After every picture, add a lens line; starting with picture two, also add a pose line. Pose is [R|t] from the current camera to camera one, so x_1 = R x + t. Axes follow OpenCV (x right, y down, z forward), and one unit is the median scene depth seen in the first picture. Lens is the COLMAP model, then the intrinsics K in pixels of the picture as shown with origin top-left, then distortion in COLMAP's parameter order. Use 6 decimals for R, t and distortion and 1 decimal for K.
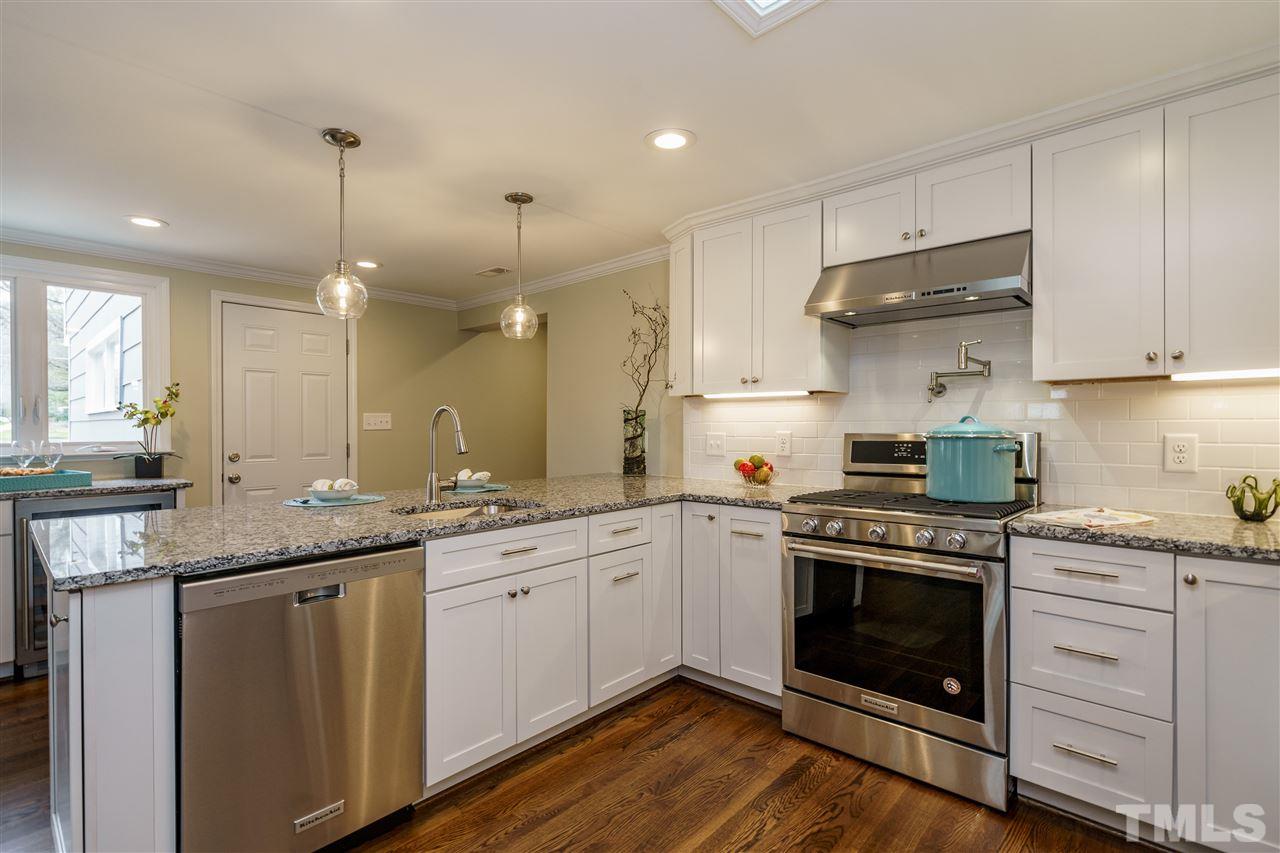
lens RADIAL K [[599.0, 0, 645.1], [0, 599.0, 430.3], [0, 0, 1]] dist [0.002881, 0.000213]
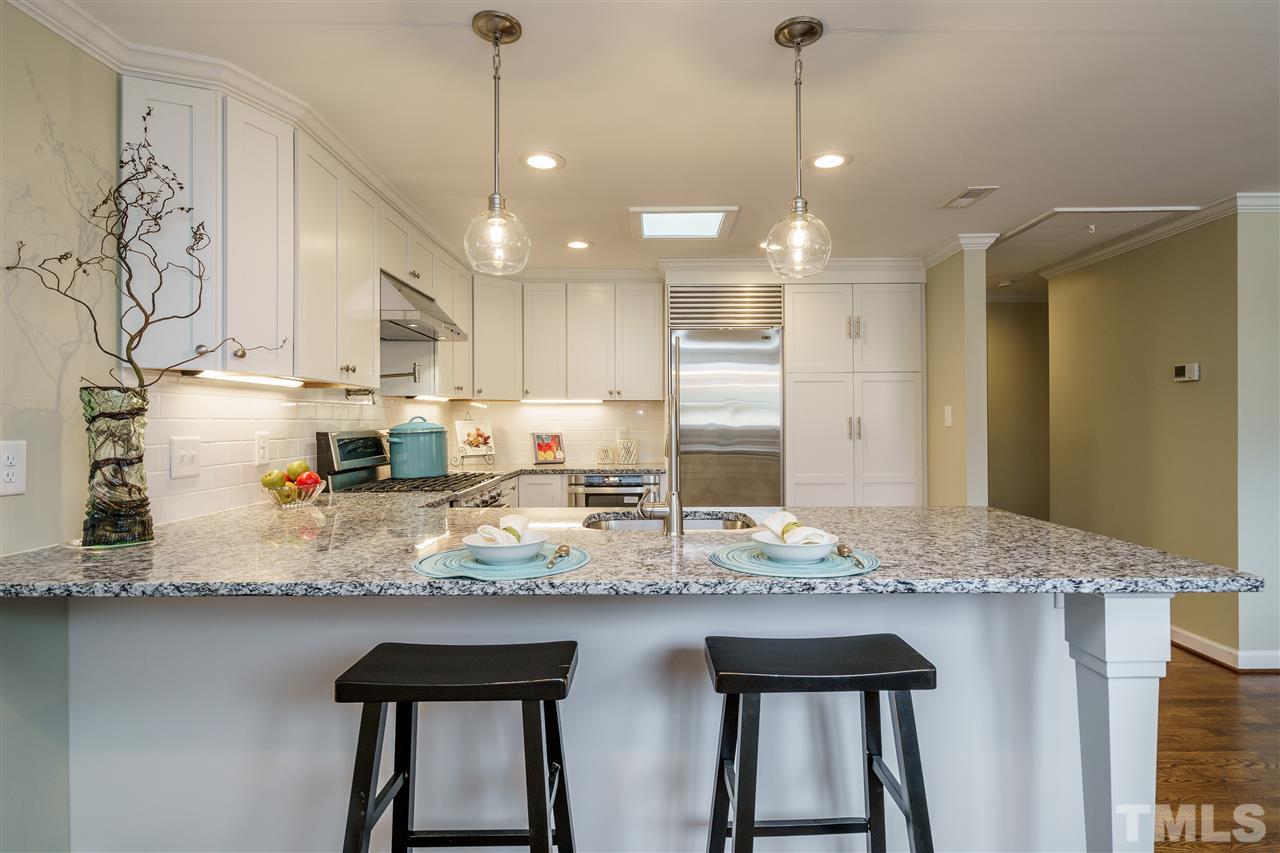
lens RADIAL K [[648.4, 0, 650.6], [0, 648.4, 418.5], [0, 0, 1]] dist [0.005945, 0.000149]
pose [[-0.667297, 0.010648, 0.744715, -0.817945], [0.013444, 0.999907, -0.002251, -0.007950], [-0.744670, 0.008510, -0.667378, 1.389179]]
